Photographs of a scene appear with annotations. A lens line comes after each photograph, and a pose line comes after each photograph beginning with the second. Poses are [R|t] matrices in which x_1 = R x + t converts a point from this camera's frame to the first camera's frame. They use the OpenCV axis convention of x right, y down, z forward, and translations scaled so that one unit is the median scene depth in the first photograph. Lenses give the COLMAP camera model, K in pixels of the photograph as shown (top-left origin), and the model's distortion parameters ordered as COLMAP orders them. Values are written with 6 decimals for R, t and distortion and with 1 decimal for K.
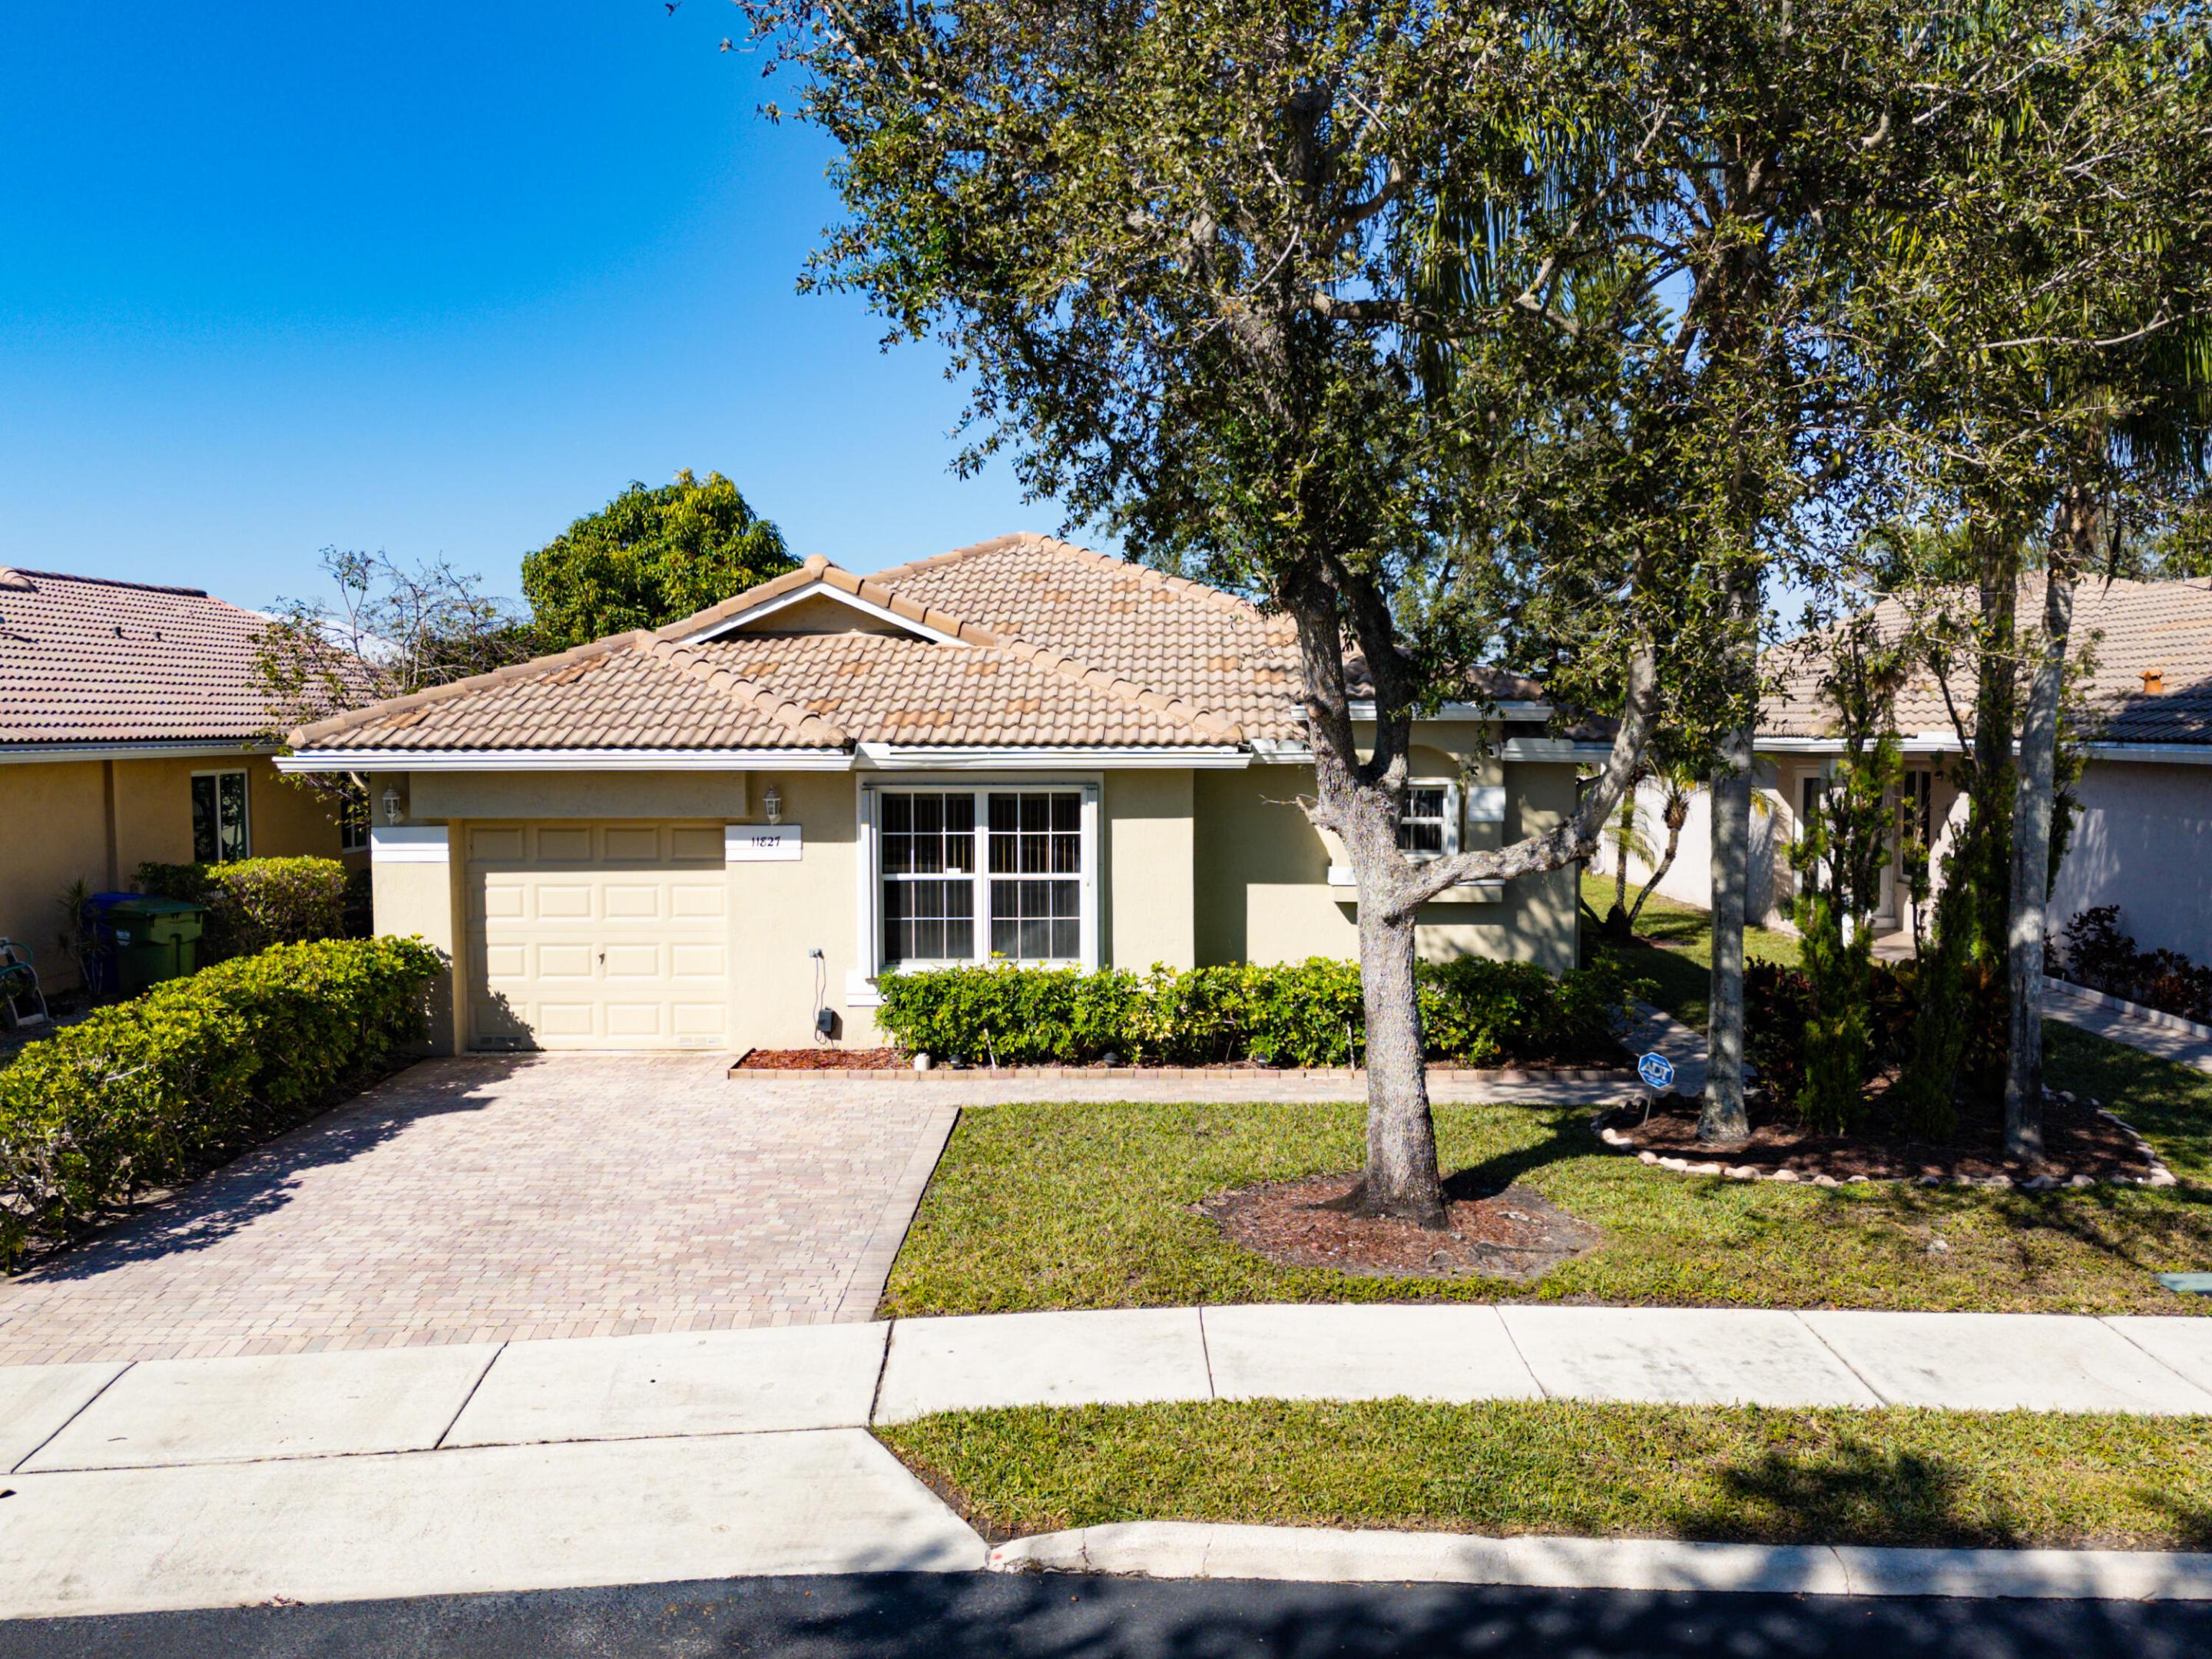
lens RADIAL K [[1660.6, 0, 1119.6], [0, 1660.6, 987.1], [0, 0, 1]] dist [0.062882, -0.041541]
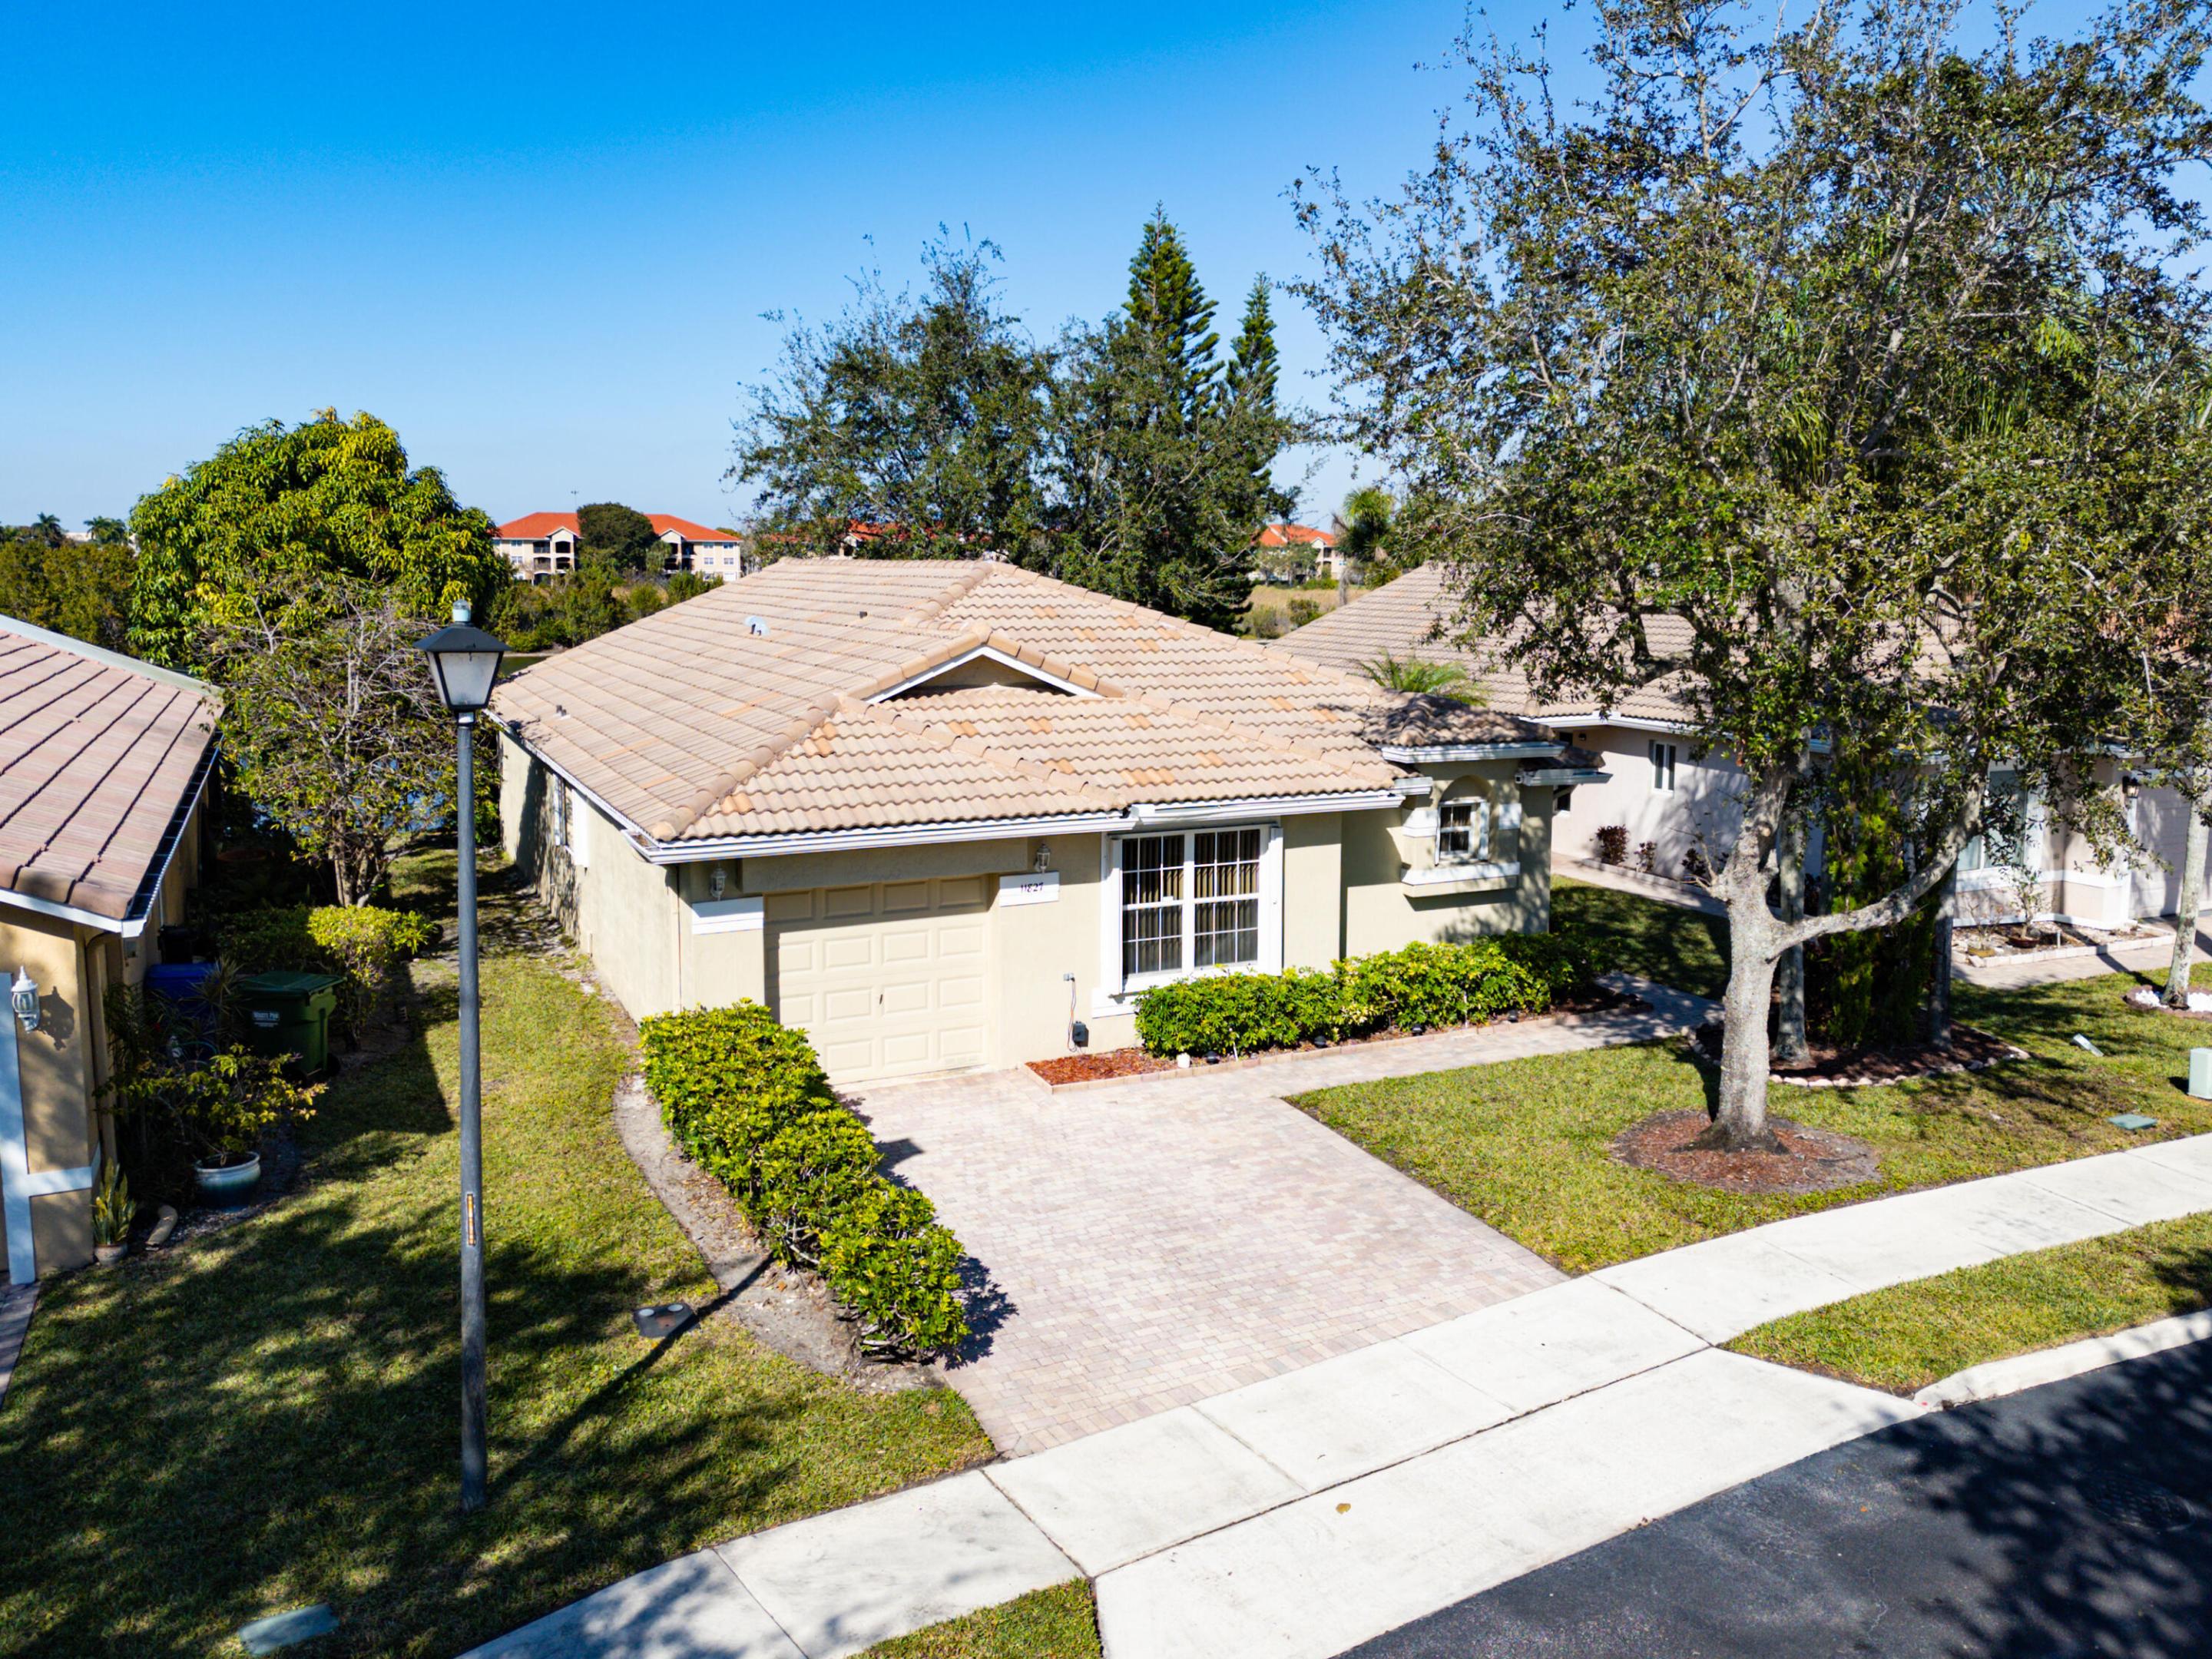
lens RADIAL K [[1660.6, 0, 1104.5], [0, 1660.6, 899.3], [0, 0, 1]] dist [0.062882, -0.041541]
pose [[0.896584, -0.081011, 0.435401, -0.854276], [0.063445, 0.996482, 0.054760, -0.176700], [-0.438306, -0.021473, 0.898570, -0.089403]]
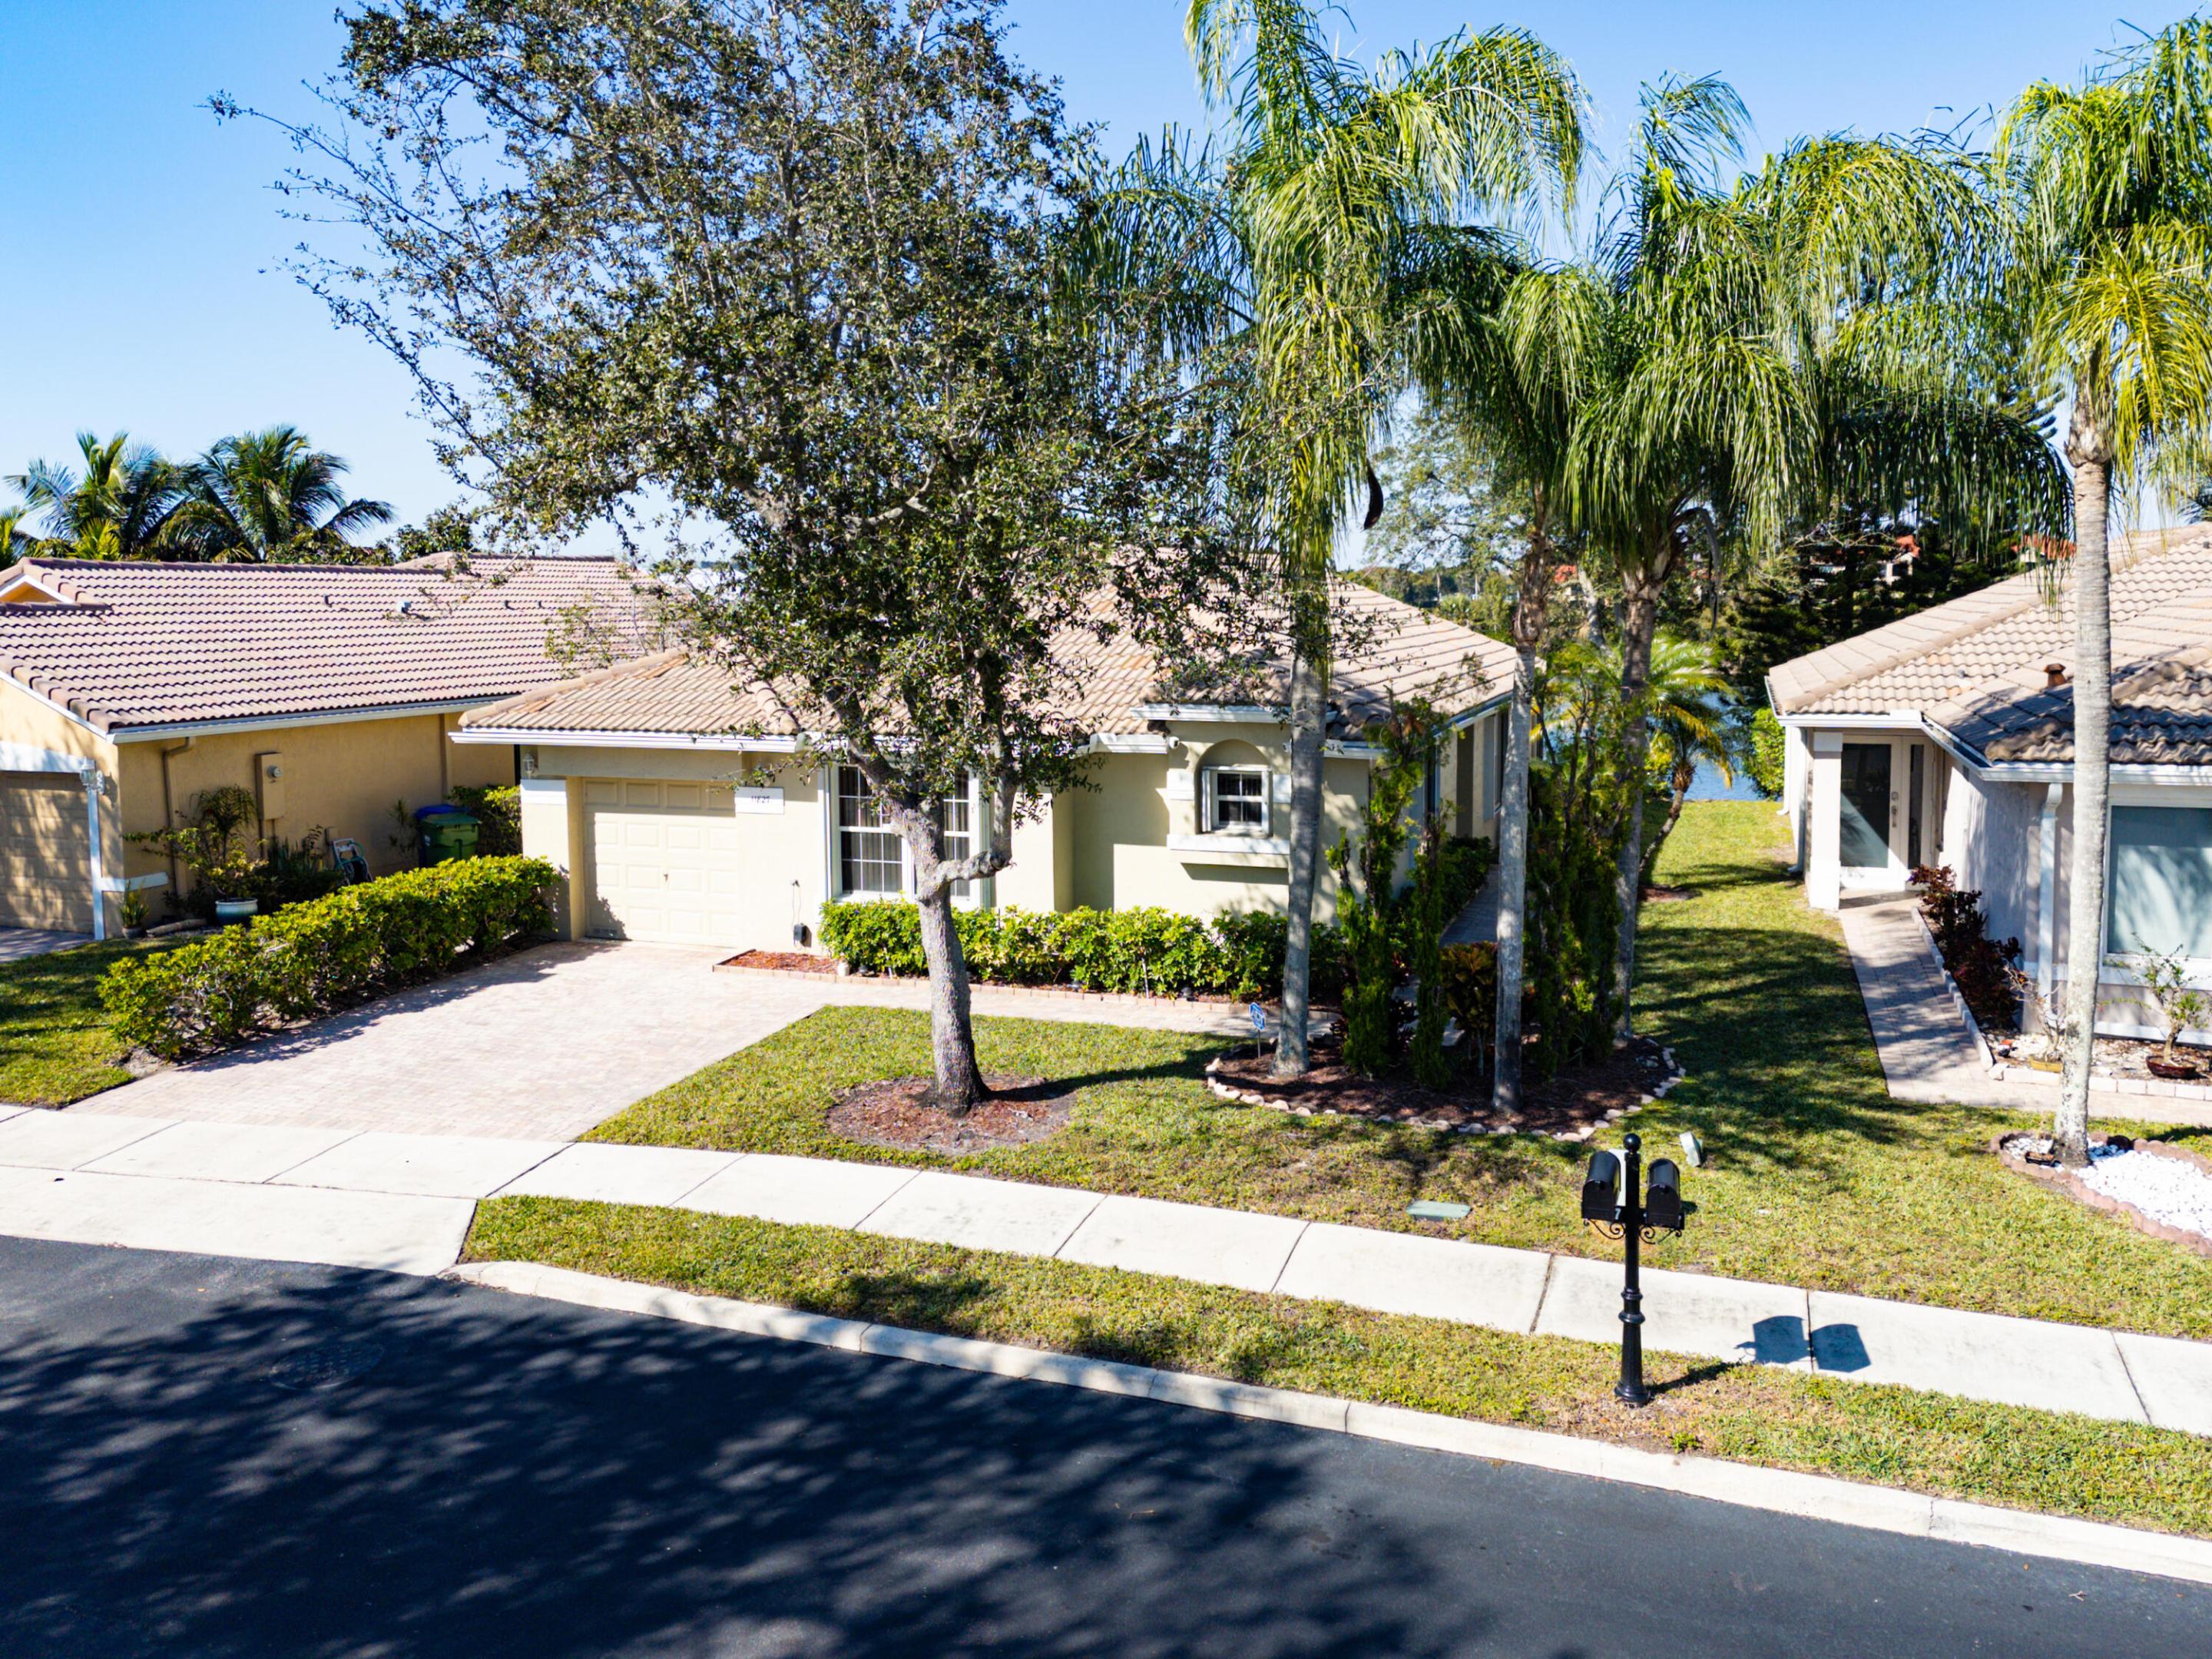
lens RADIAL K [[1660.6, 0, 1147.2], [0, 1660.6, 893.5], [0, 0, 1]] dist [0.062882, -0.041541]
pose [[0.948221, 0.052910, -0.313174, 0.653414], [-0.047287, 0.998555, 0.025528, -0.075437], [0.314073, -0.009397, 0.949352, -0.244449]]
